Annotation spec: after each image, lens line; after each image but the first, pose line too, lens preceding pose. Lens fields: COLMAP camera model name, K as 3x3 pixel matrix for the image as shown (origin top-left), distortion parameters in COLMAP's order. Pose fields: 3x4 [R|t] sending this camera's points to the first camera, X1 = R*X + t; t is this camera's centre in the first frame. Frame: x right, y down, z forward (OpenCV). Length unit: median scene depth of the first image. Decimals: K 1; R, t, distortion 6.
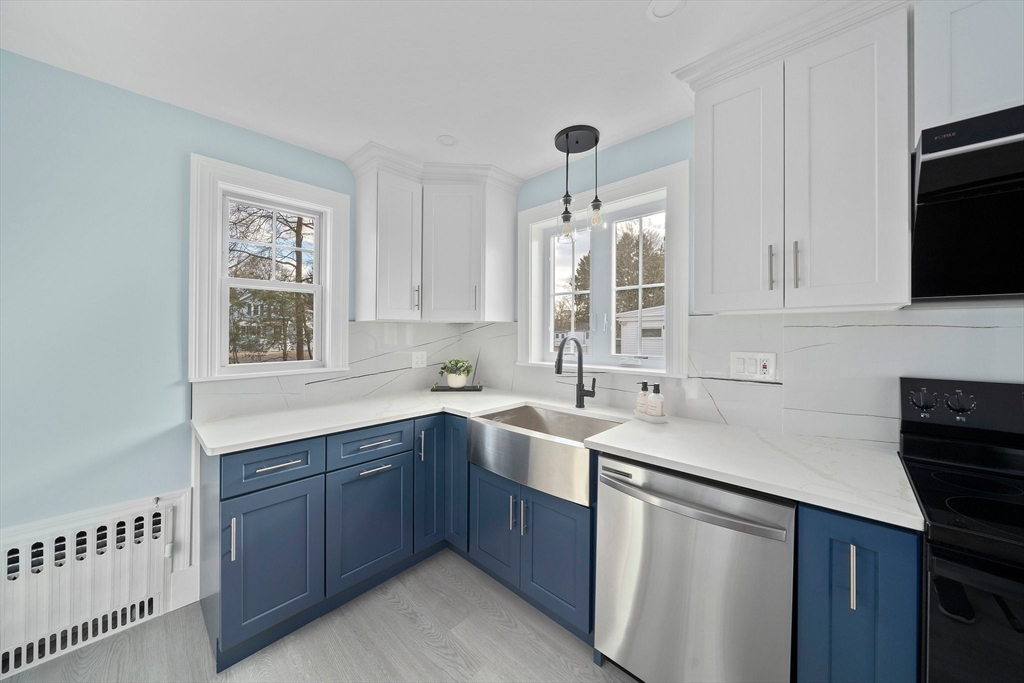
lens RADIAL K [[356.0, 0, 531.7], [0, 356.0, 328.4], [0, 0, 1]] dist [-0.007380, 0.000514]
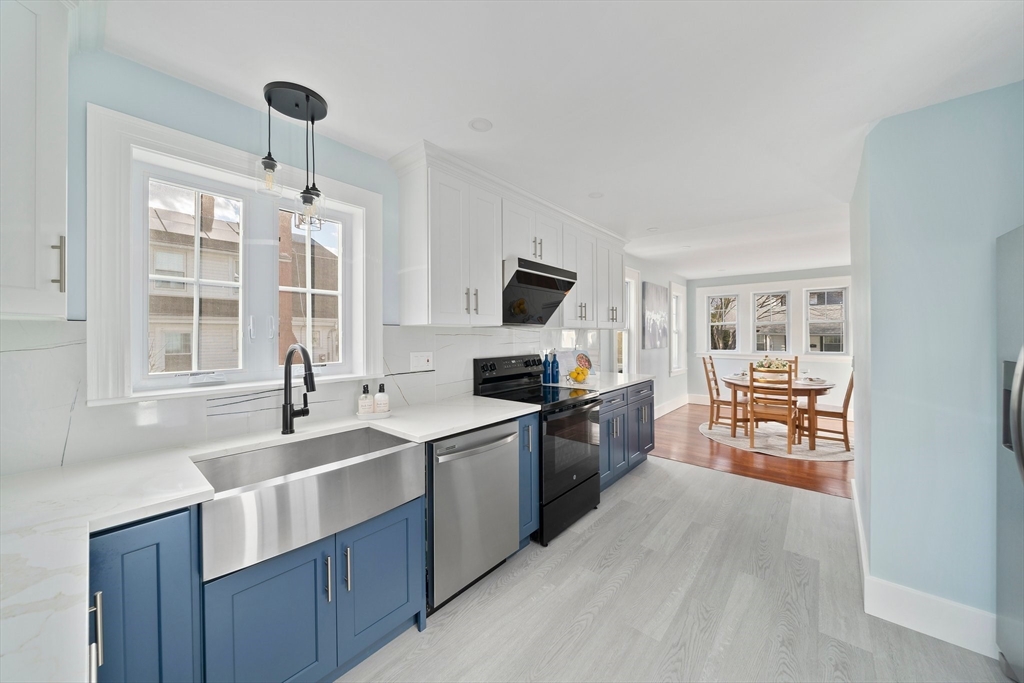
lens RADIAL K [[356.0, 0, 511.7], [0, 356.0, 336.6], [0, 0, 1]] dist [-0.007380, 0.000514]
pose [[-0.026119, 0.001895, 0.999657, -0.686470], [0.001073, 0.999998, -0.001867, 0.006381], [-0.999658, 0.001024, -0.026121, 0.530445]]
